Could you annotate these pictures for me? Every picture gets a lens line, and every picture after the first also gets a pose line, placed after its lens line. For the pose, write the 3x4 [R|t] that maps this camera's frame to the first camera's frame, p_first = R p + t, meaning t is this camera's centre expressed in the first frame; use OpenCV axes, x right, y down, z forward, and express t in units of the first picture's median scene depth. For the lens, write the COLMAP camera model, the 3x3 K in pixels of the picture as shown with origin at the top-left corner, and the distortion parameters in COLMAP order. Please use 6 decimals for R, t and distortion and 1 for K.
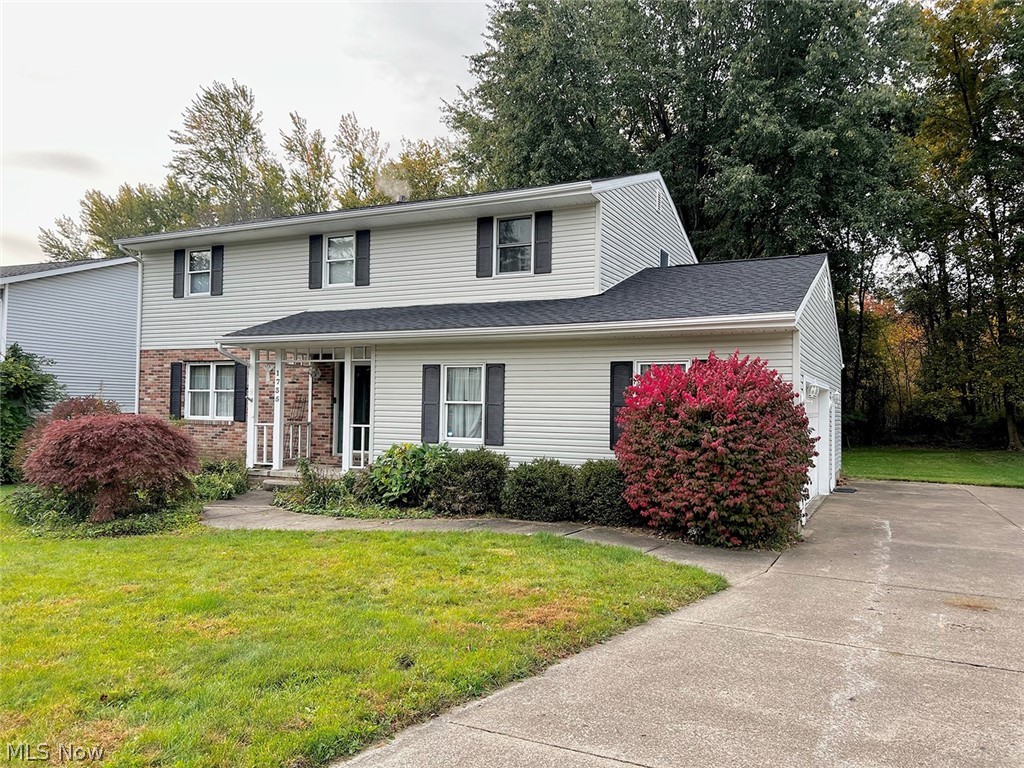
lens RADIAL K [[768.3, 0, 512.7], [0, 768.3, 388.5], [0, 0, 1]] dist [0.063802, -0.001539]
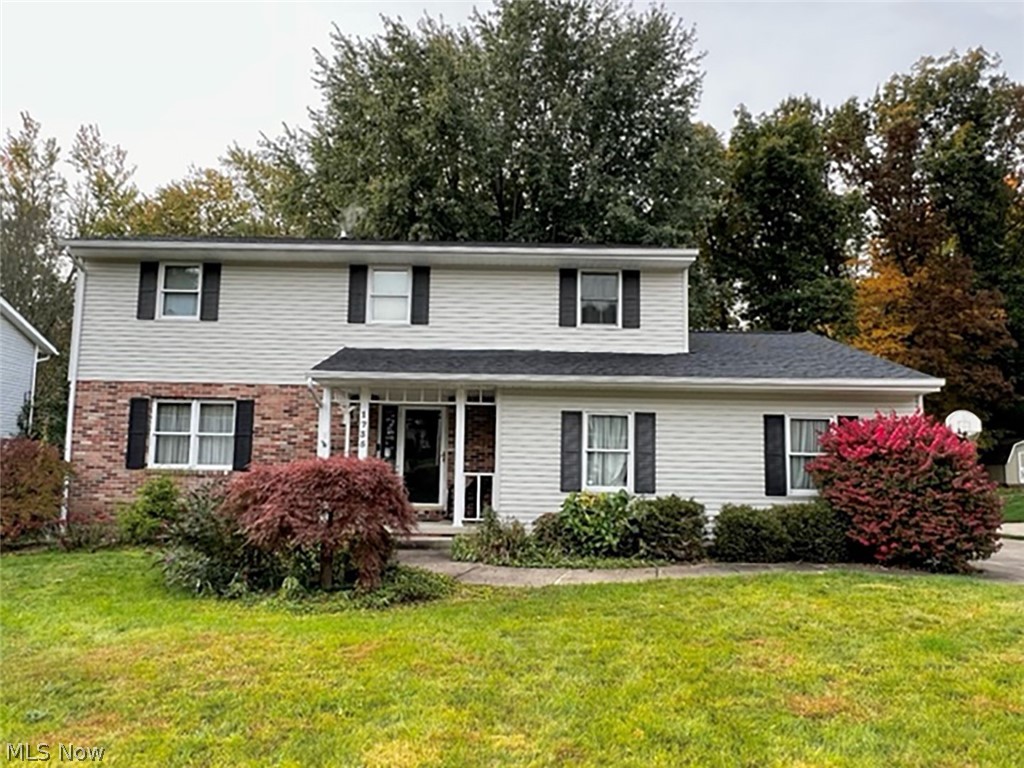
lens RADIAL K [[756.3, 0, 512.2], [0, 756.3, 383.7], [0, 0, 1]] dist [-0.003106, 0.001982]
pose [[0.898039, 0.051916, 0.436842, -0.528105], [-0.016479, 0.996285, -0.084526, 0.014786], [-0.439607, 0.068709, 0.895558, 0.146548]]
